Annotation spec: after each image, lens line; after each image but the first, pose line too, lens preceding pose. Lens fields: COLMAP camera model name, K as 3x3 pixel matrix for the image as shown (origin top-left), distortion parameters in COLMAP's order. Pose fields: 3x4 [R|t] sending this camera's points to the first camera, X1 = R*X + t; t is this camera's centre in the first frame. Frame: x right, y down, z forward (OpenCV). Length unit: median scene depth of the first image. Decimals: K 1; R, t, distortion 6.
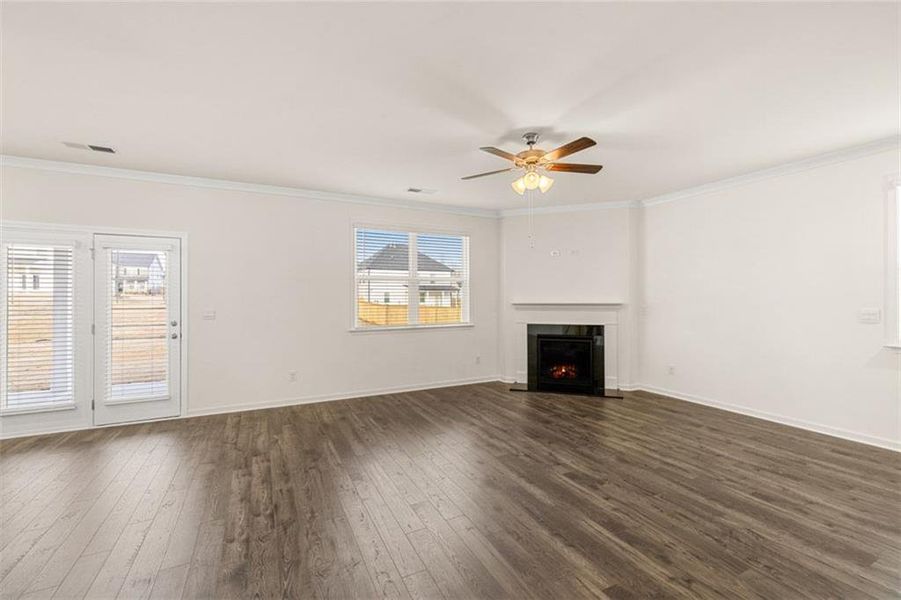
lens RADIAL K [[382.5, 0, 450.5], [0, 382.5, 294.6], [0, 0, 1]] dist [-0.002407, 0.000860]
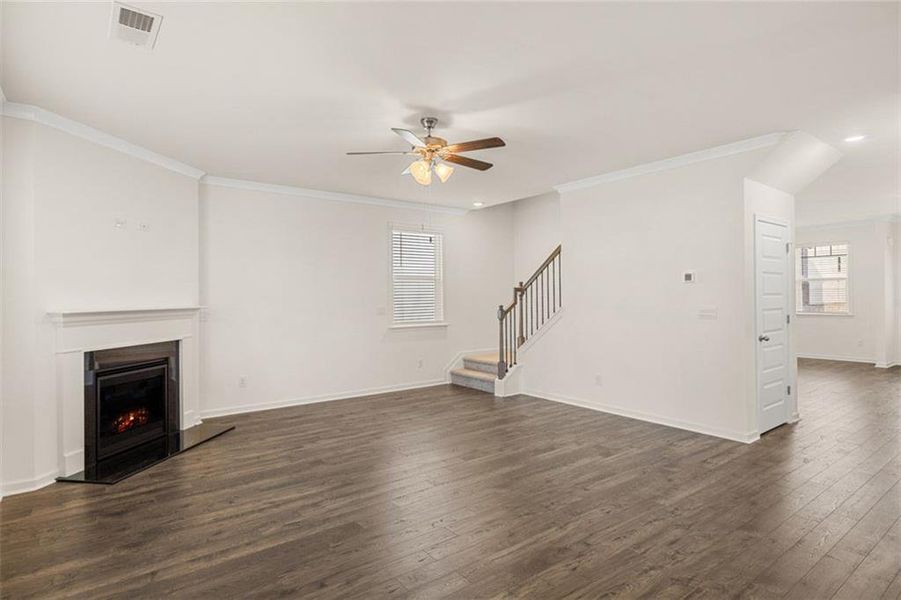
lens RADIAL K [[476.8, 0, 449.9], [0, 476.8, 297.1], [0, 0, 1]] dist [-0.003236, -0.001278]
pose [[-0.175470, 0.003348, 0.984479, -0.742936], [0.003898, 0.999989, -0.002706, 0.009841], [-0.984477, 0.003363, -0.175482, 0.931953]]
